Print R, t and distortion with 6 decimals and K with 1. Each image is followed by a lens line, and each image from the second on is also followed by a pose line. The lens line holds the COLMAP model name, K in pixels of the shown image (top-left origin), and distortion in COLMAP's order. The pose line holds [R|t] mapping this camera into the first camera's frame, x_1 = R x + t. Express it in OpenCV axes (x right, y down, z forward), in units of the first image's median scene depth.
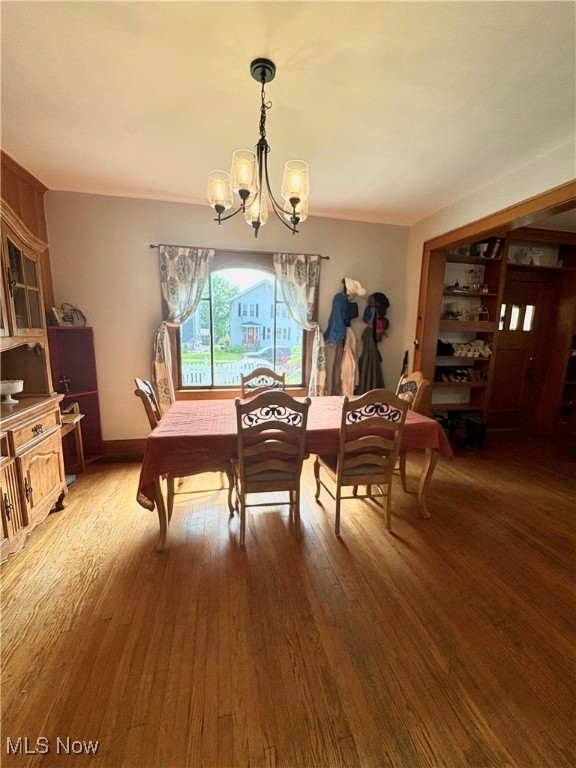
lens RADIAL K [[306.2, 0, 290.8], [0, 306.2, 385.1], [0, 0, 1]] dist [0.004312, 0.000836]
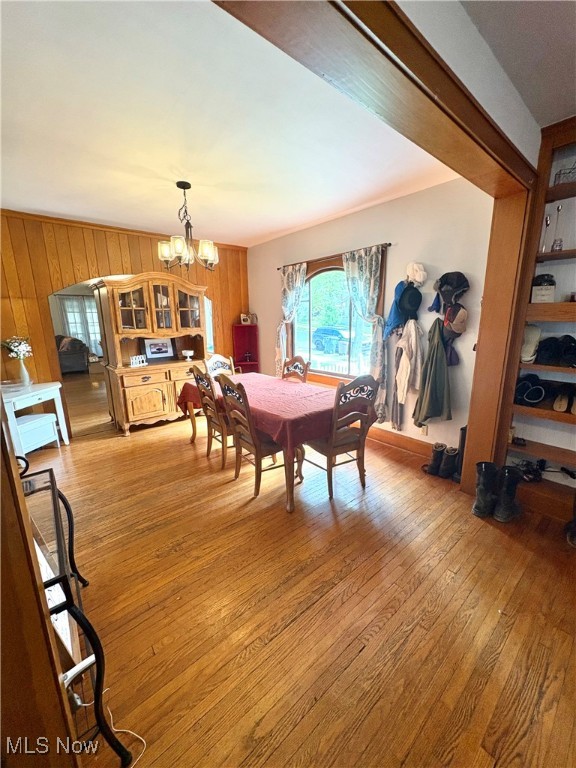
lens RADIAL K [[306.2, 0, 286.4], [0, 306.2, 384.1], [0, 0, 1]] dist [0.004312, 0.000836]
pose [[0.471677, 0.157860, -0.867526, 0.907659], [-0.129930, 0.985548, 0.108693, -0.069386], [0.872146, 0.061450, 0.485371, 0.338081]]
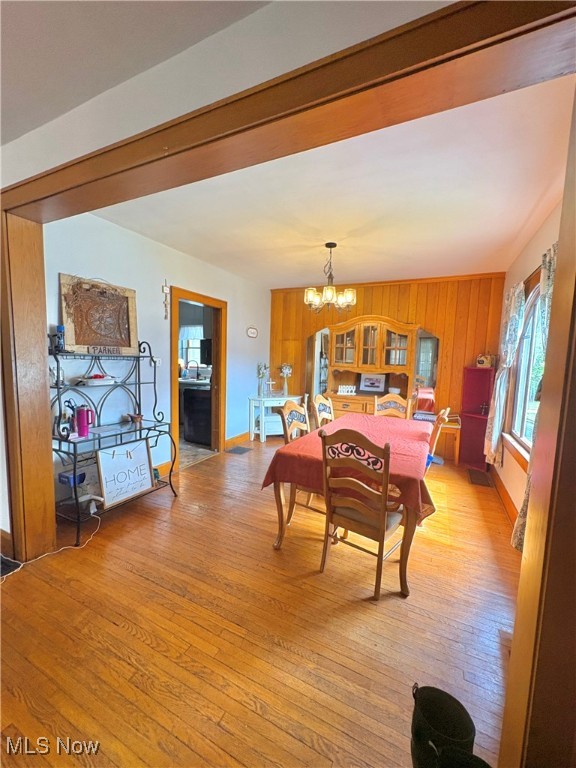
lens RADIAL K [[306.2, 0, 288.5], [0, 306.2, 382.9], [0, 0, 1]] dist [0.004312, 0.000836]
pose [[-0.613542, 0.027943, -0.789167, 0.856512], [-0.182572, 0.967277, 0.176191, -0.193789], [0.768266, 0.252181, -0.588364, 1.073209]]
